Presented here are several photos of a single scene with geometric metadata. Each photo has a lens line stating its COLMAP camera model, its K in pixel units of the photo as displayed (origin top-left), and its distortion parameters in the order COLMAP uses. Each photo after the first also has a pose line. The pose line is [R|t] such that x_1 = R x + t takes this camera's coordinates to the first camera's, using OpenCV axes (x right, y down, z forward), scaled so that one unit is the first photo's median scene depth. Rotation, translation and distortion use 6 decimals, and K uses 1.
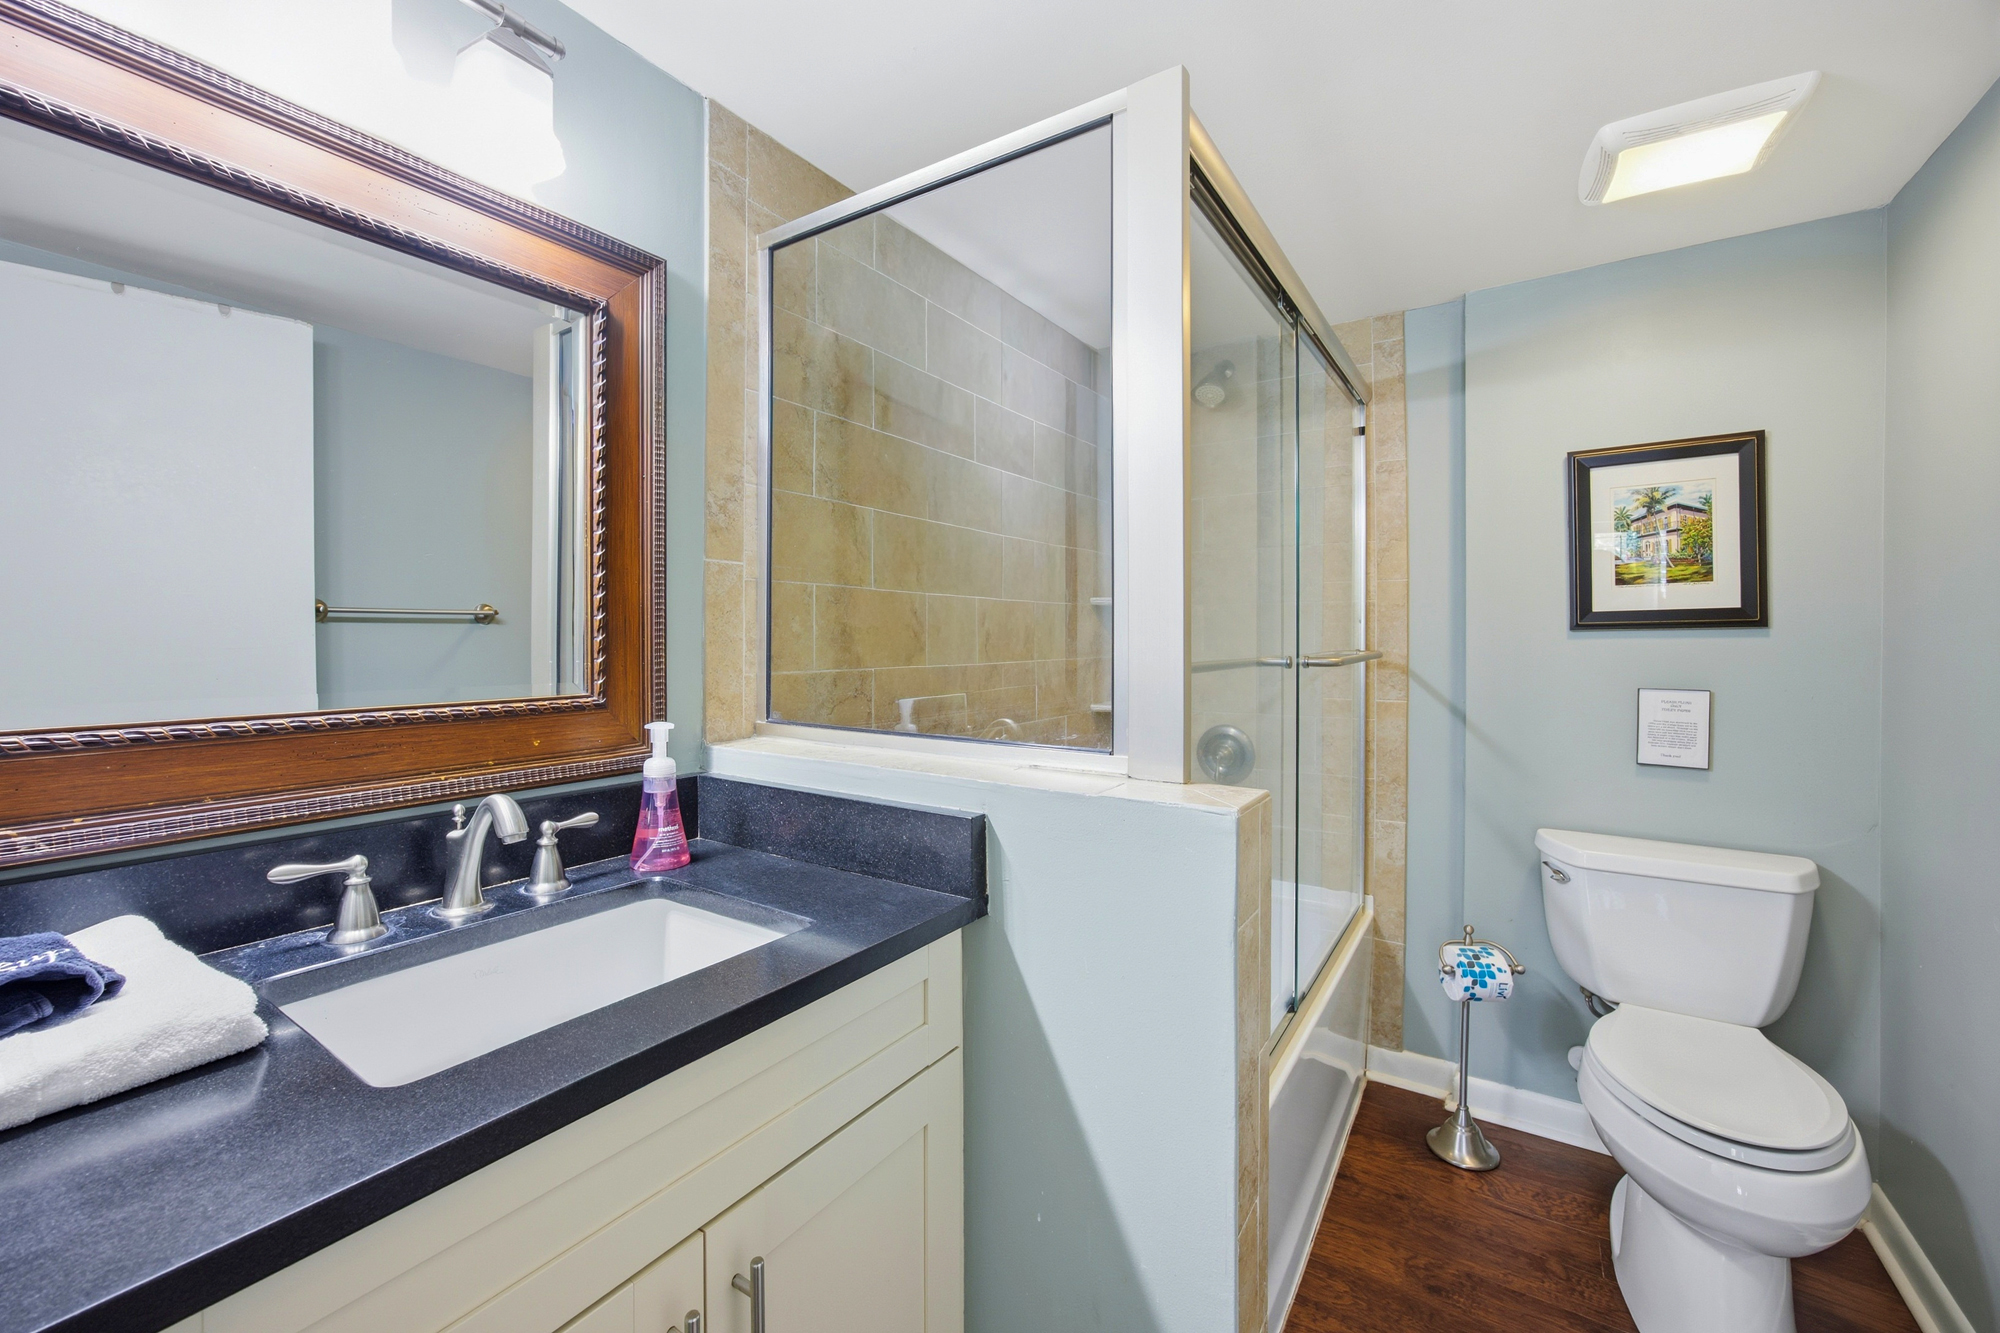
lens RADIAL K [[820.8, 0, 1005.0], [0, 820.8, 630.6], [0, 0, 1]] dist [-0.001898, 0.000005]
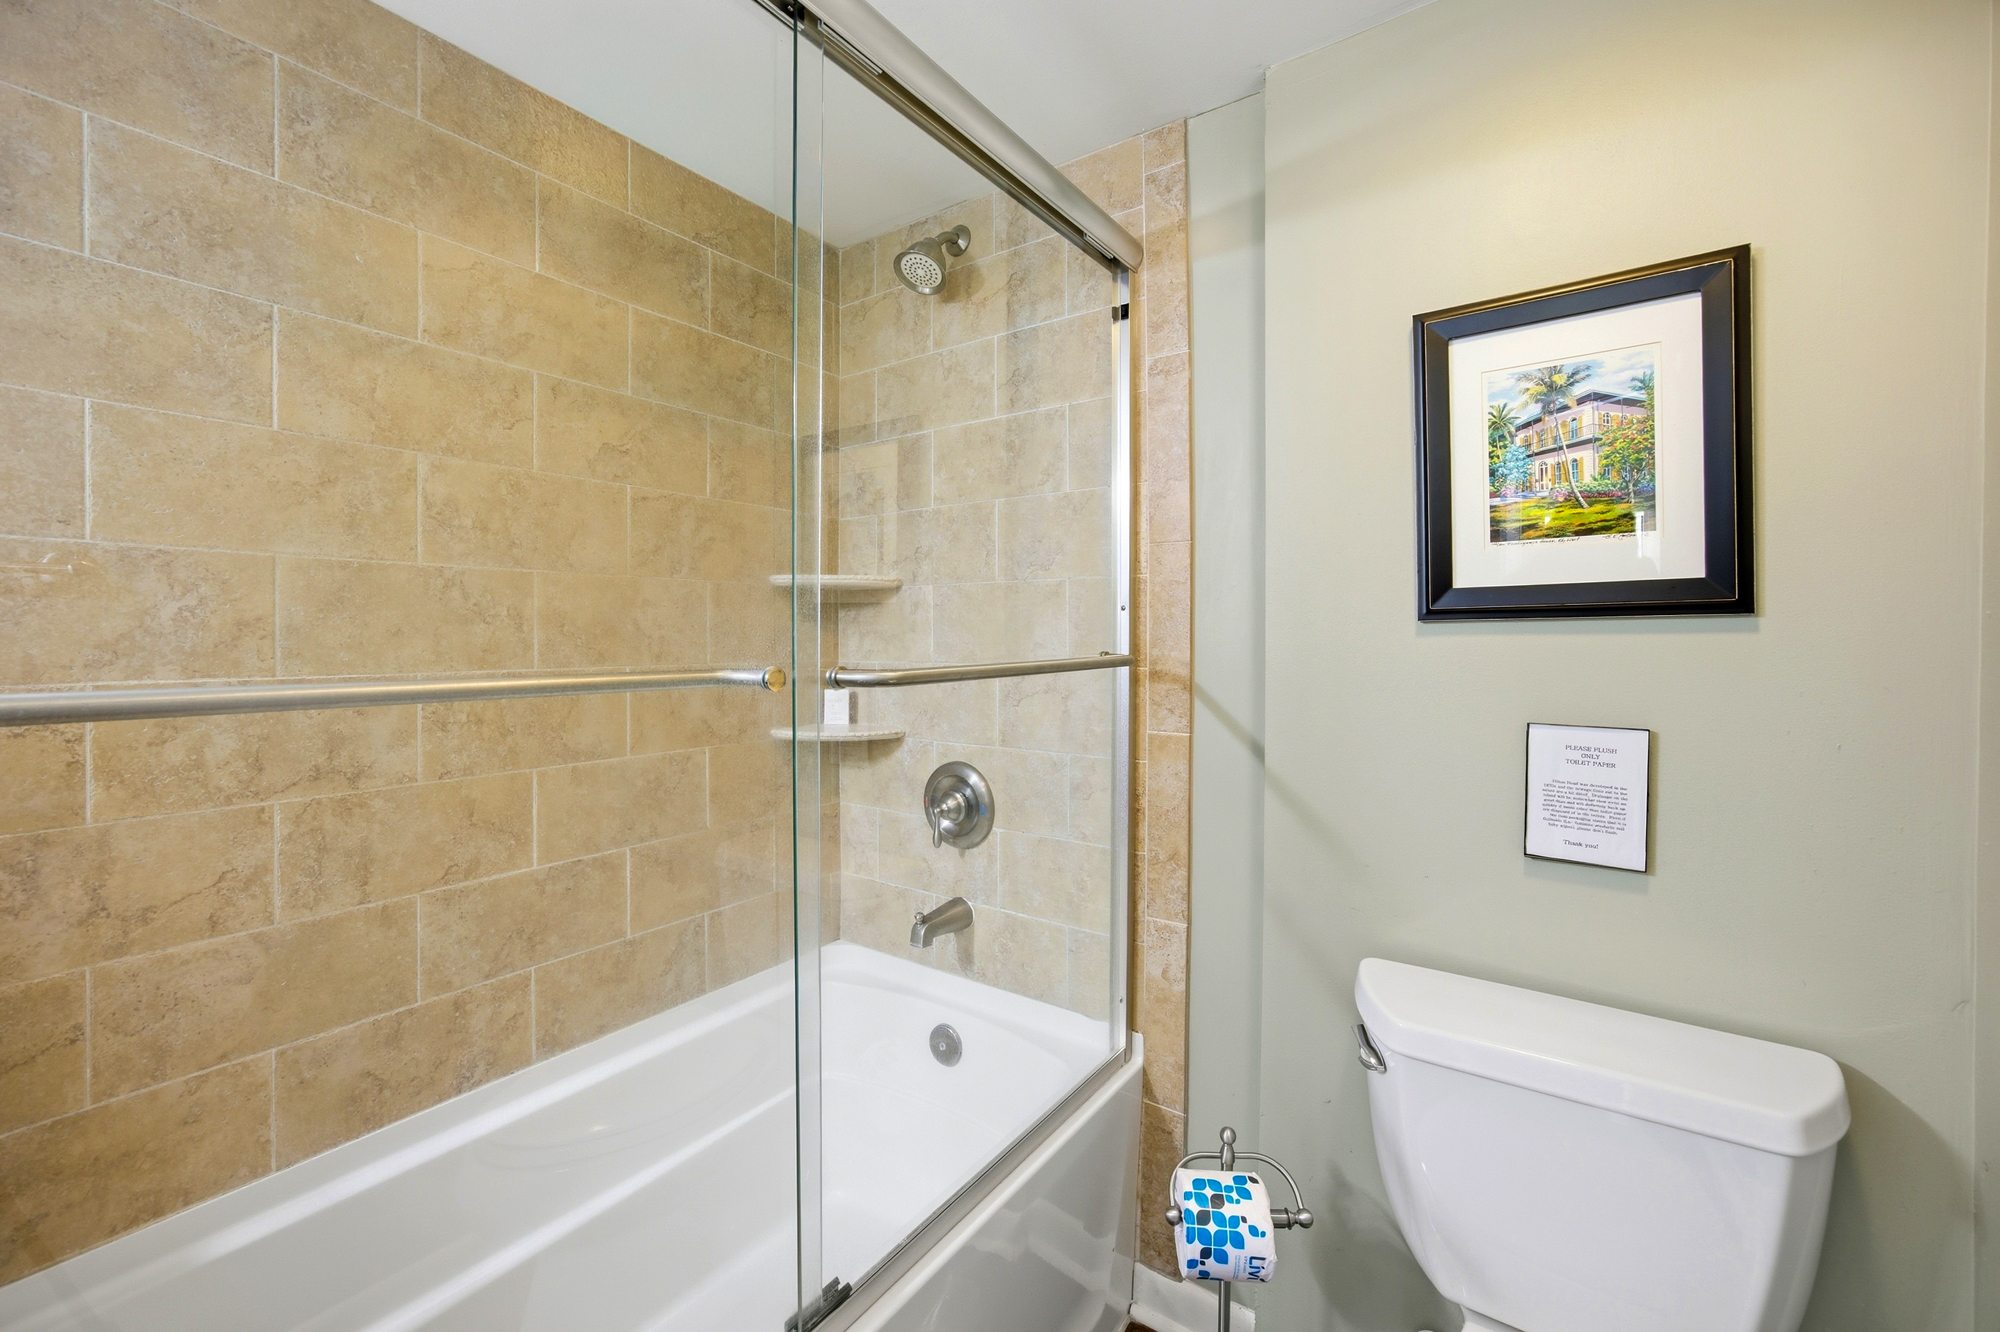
lens RADIAL K [[825.3, 0, 1002.3], [0, 825.3, 632.1], [0, 0, 1]] dist [-0.010437, 0.003564]
pose [[0.999180, 0.002842, -0.040383, 0.435651], [-0.002735, 0.999993, 0.002702, 0.007227], [0.040390, -0.002590, 0.999181, 0.420114]]
